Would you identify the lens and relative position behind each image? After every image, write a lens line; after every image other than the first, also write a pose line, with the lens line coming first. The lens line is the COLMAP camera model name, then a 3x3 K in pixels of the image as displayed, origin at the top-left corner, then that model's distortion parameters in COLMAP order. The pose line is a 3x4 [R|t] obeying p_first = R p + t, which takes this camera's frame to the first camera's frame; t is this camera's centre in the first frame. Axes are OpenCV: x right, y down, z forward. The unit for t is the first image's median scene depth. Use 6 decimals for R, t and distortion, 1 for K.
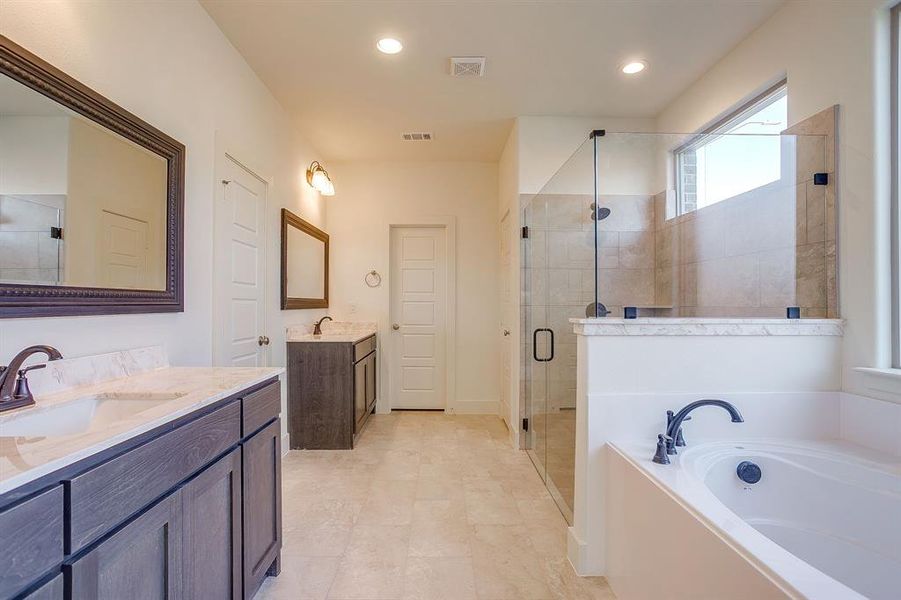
lens RADIAL K [[440.3, 0, 450.7], [0, 440.3, 299.0], [0, 0, 1]] dist [-0.050669, 0.023112]
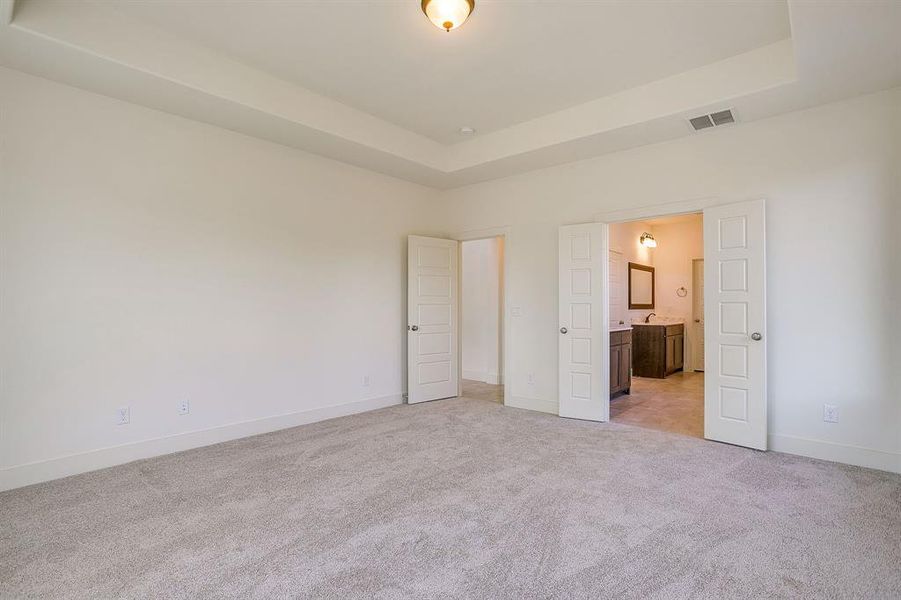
lens RADIAL K [[440.3, 0, 451.3], [0, 440.3, 299.7], [0, 0, 1]] dist [-0.050669, 0.023112]
pose [[0.736471, -0.009031, -0.676409, 0.380197], [0.003498, 0.999948, -0.009541, -0.005348], [0.676460, 0.004661, 0.736465, -1.055517]]
